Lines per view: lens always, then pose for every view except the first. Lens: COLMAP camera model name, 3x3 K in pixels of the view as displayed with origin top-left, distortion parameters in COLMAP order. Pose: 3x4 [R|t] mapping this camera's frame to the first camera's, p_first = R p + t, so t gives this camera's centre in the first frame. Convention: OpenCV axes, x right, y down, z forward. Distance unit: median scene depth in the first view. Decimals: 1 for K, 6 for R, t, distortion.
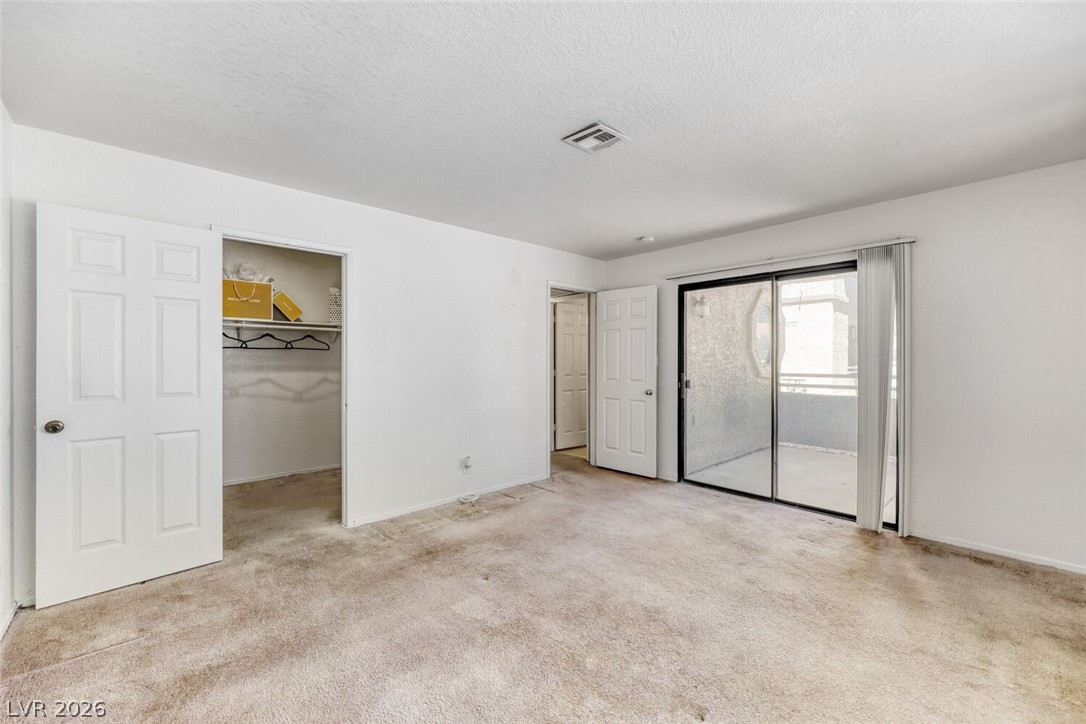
lens RADIAL K [[446.0, 0, 539.7], [0, 446.0, 360.2], [0, 0, 1]] dist [-0.003285, 0.000114]
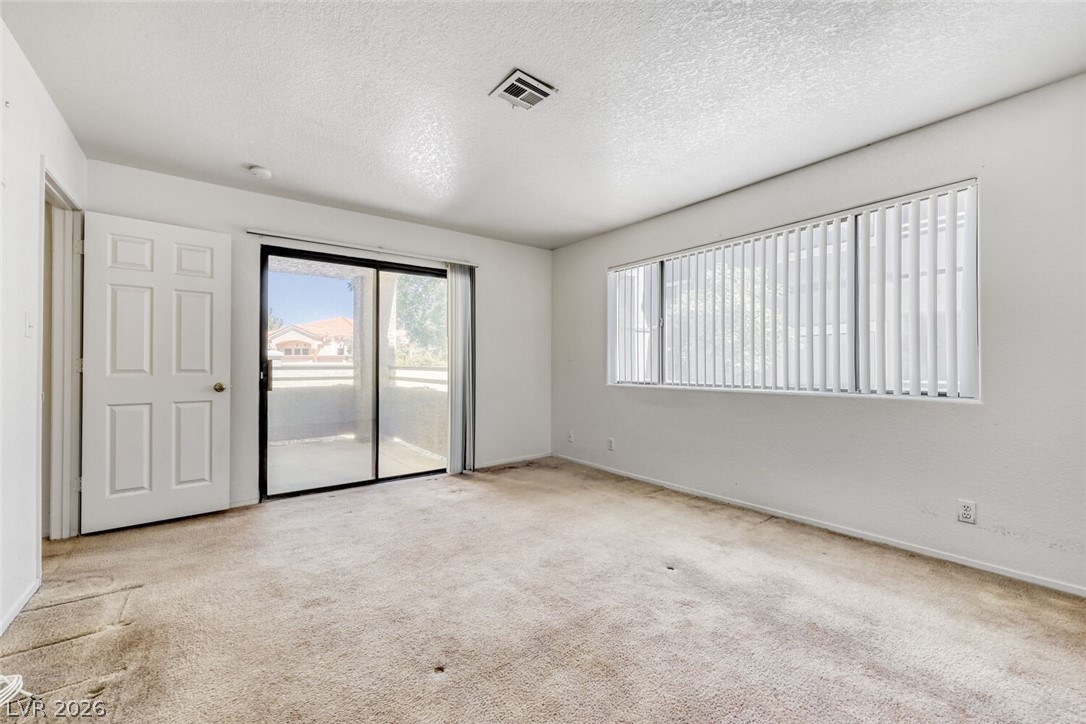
lens RADIAL K [[446.0, 0, 544.9], [0, 446.0, 364.7], [0, 0, 1]] dist [-0.003285, 0.000114]
pose [[0.065109, 0.003006, 0.997874, -0.679684], [0.001150, 0.999995, -0.003087, 0.065741], [-0.997877, 0.001348, 0.065106, 0.756932]]
